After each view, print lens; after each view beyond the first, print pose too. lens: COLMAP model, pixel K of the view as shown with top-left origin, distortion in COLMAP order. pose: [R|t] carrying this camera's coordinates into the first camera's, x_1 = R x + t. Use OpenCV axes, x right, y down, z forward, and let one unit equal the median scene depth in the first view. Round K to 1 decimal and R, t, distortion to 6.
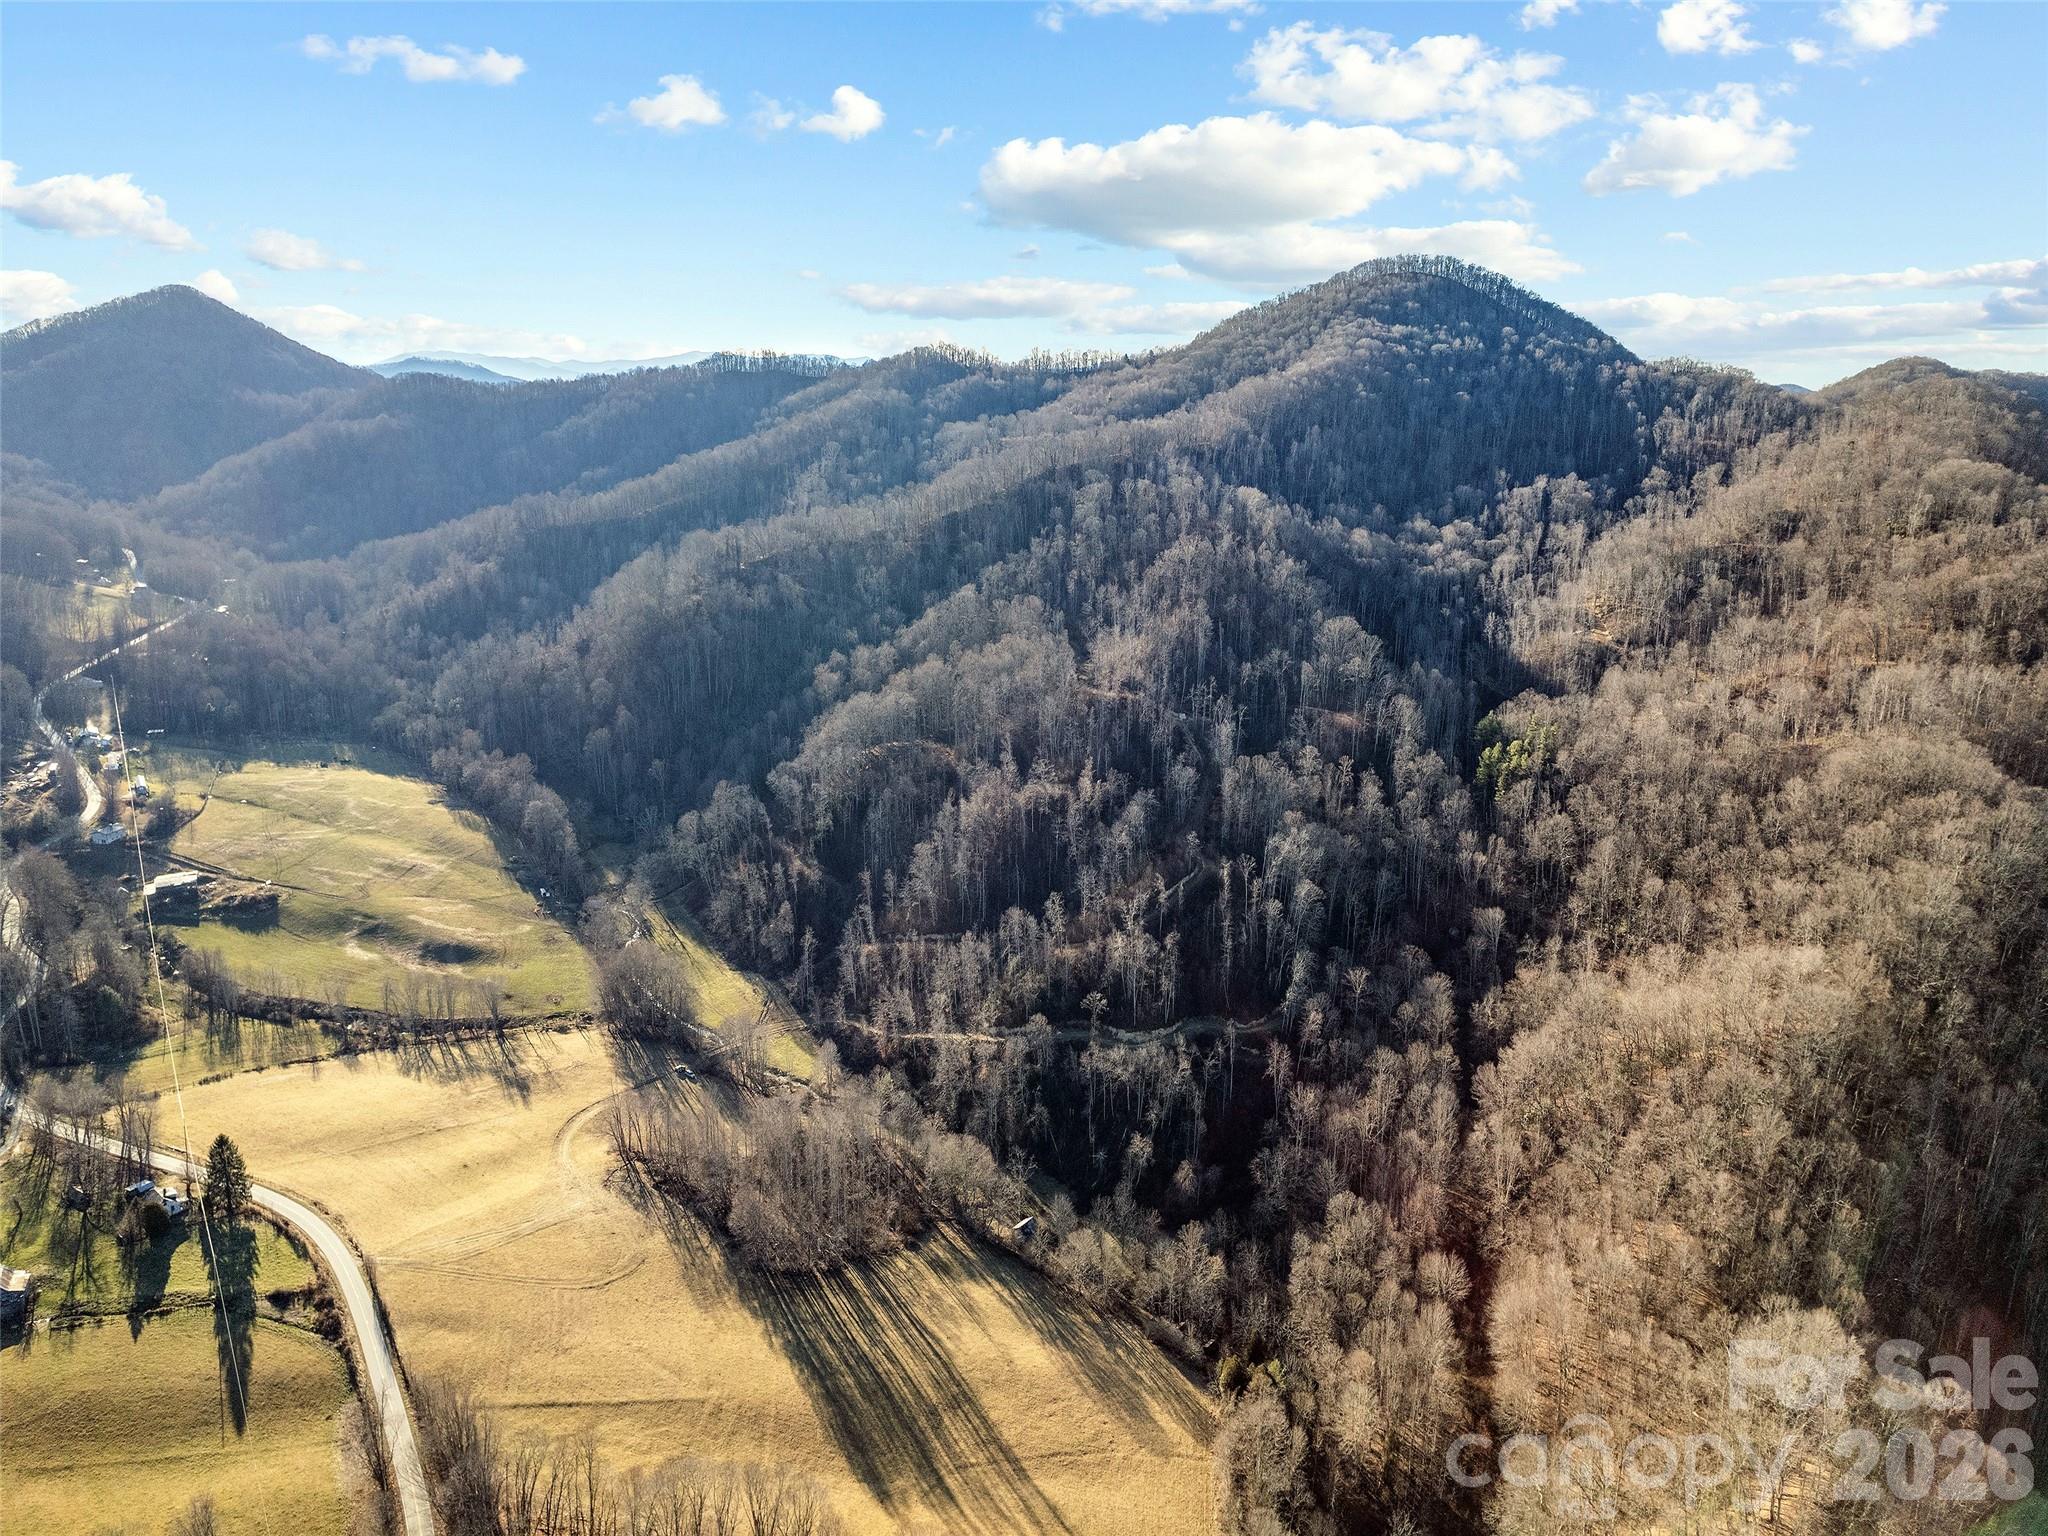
lens RADIAL K [[1330.2, 0, 1023.5], [0, 1330.2, 677.7], [0, 0, 1]] dist [-0.041474, 0.000707]
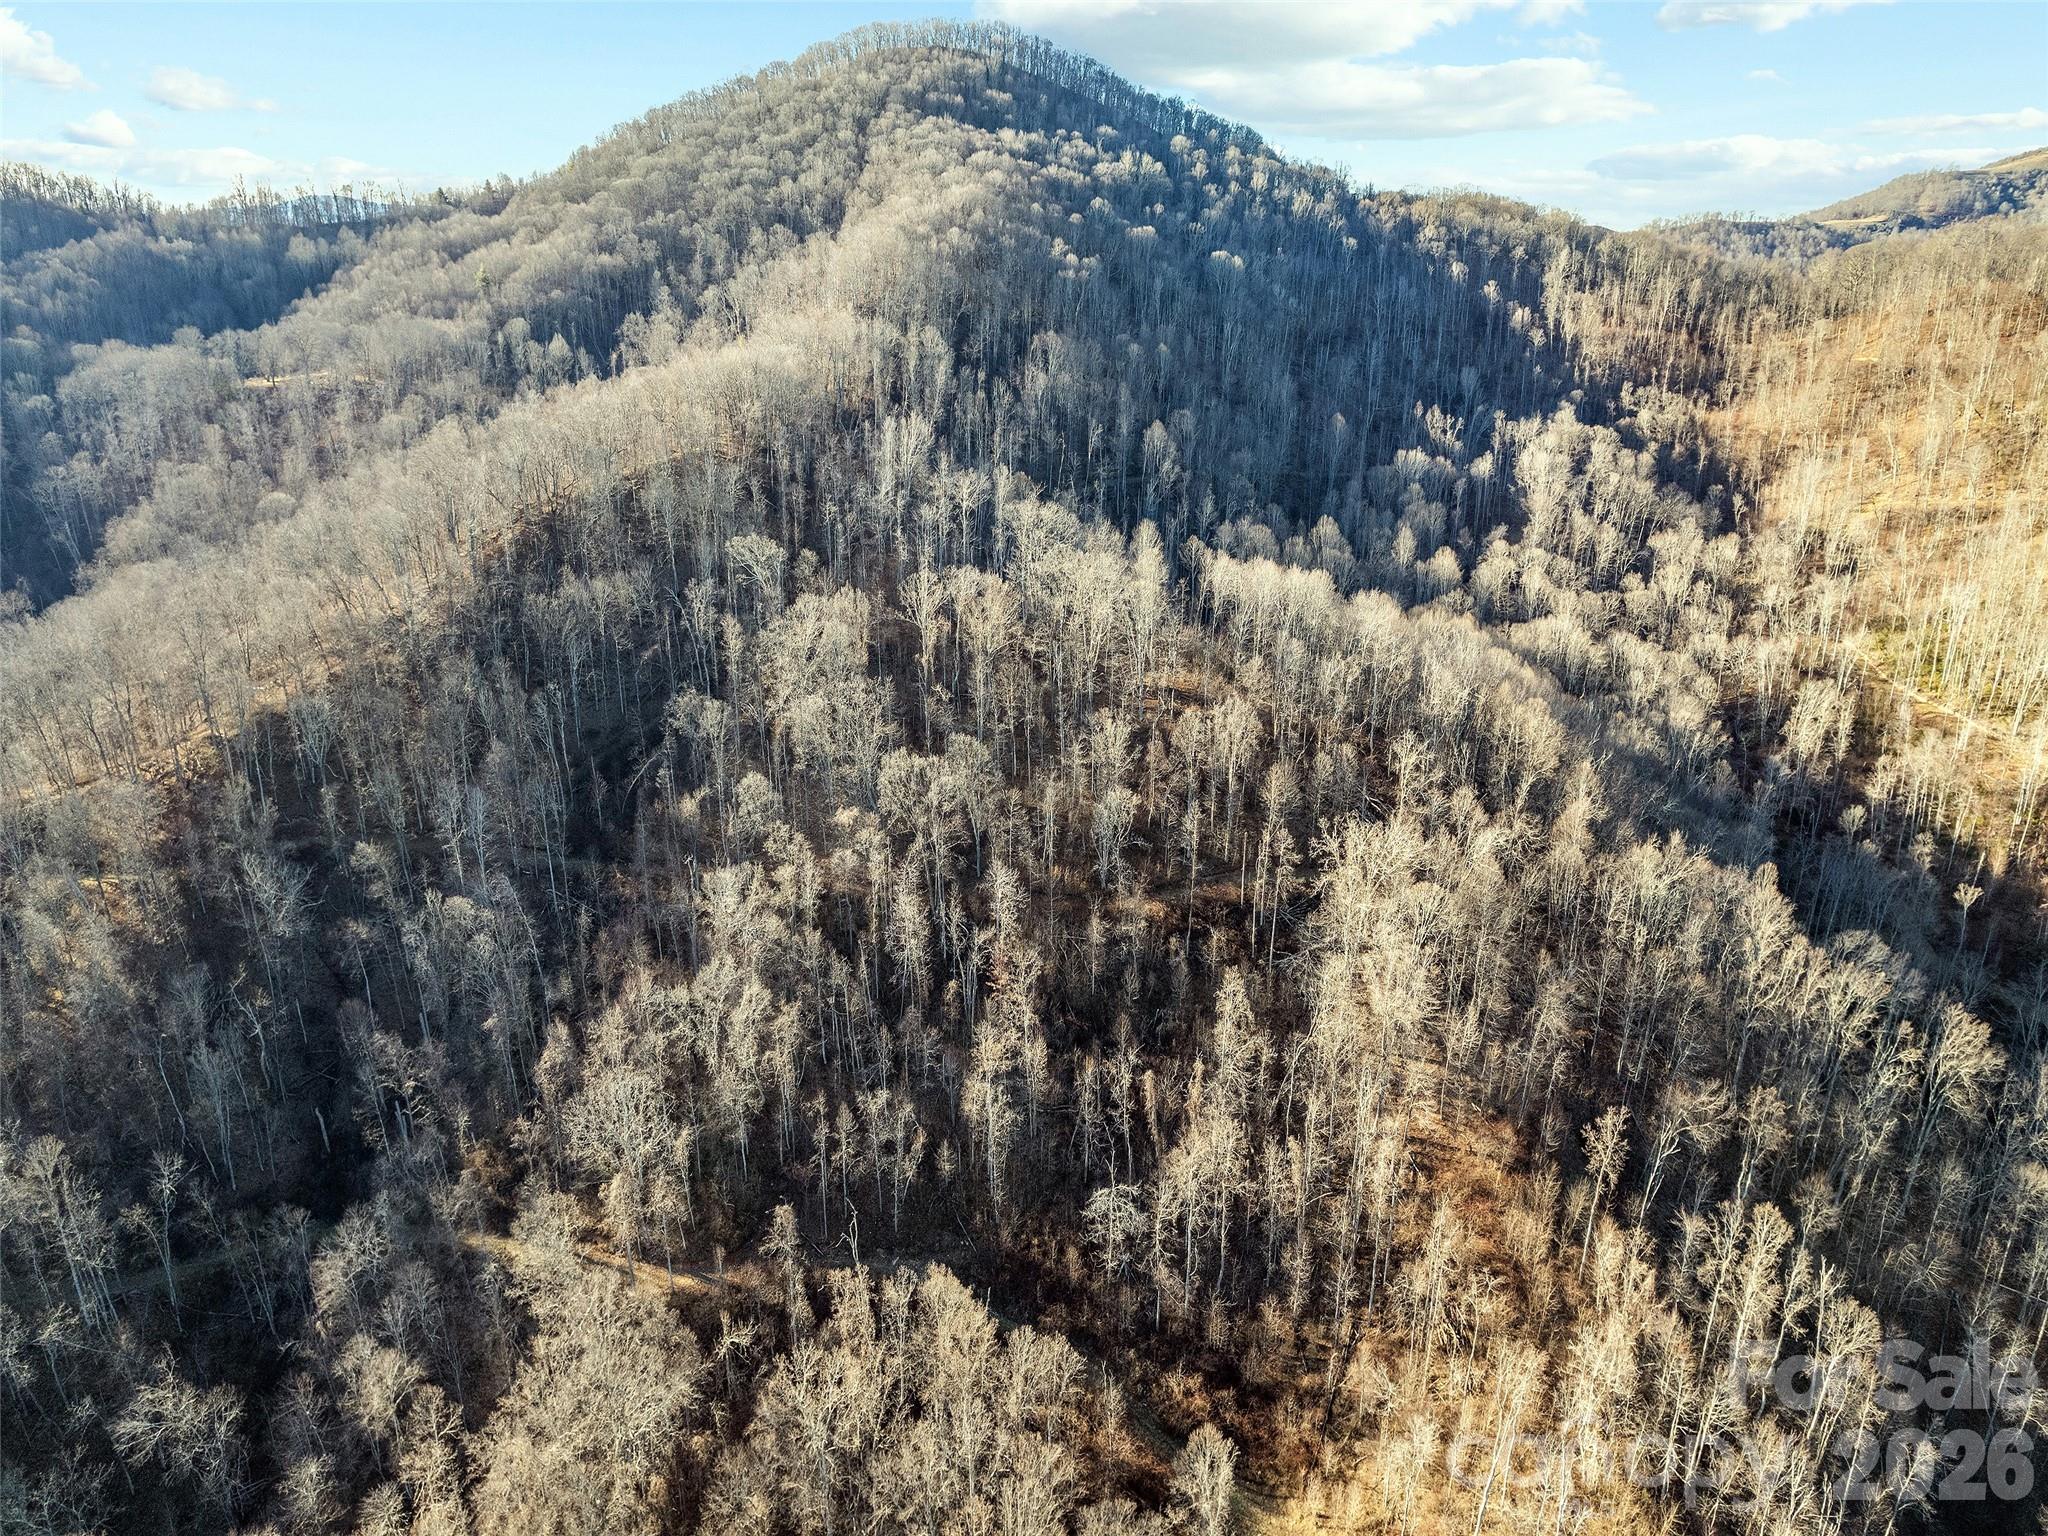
lens RADIAL K [[1360.6, 0, 1027.2], [0, 1360.6, 670.8], [0, 0, 1]] dist [-0.082379, 0.097797]
pose [[0.838013, -0.179862, 0.515154, -0.080043], [0.126956, 0.982471, 0.136499, -0.201317], [-0.530675, -0.048986, 0.846158, 0.855787]]
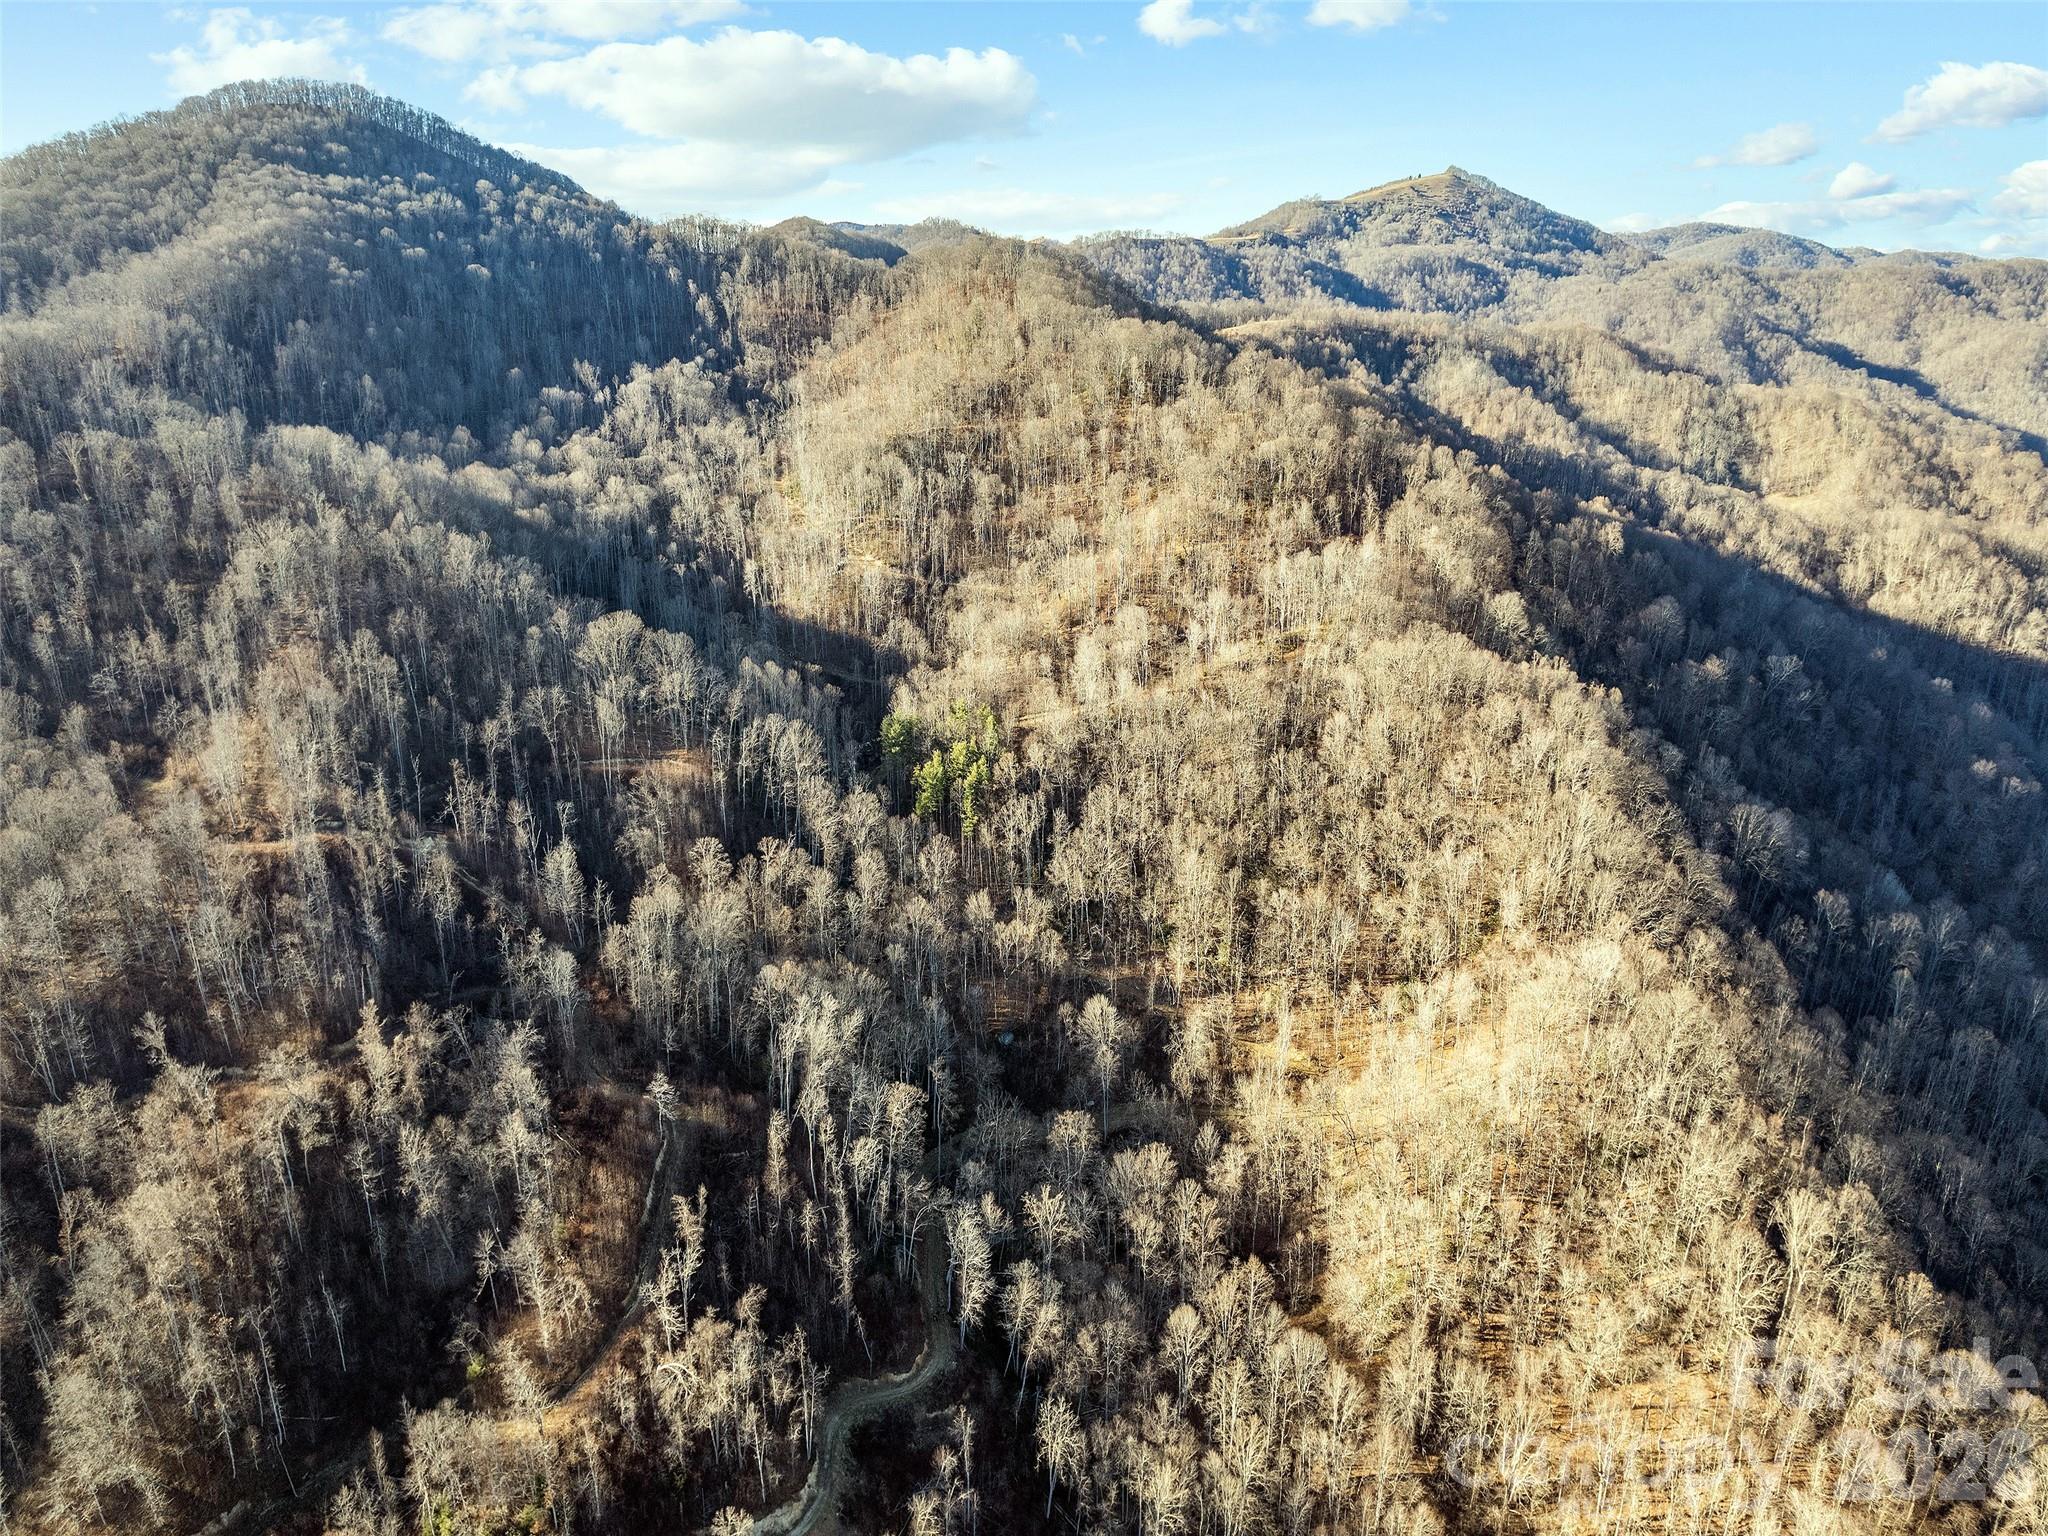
lens RADIAL K [[1329.9, 0, 1030.2], [0, 1329.9, 689.0], [0, 0, 1]] dist [-0.094767, 0.107879]
pose [[0.655325, -0.252476, 0.711902, -0.091245], [0.178432, 0.967554, 0.178890, -0.084157], [-0.733969, 0.009795, 0.679112, 0.378050]]
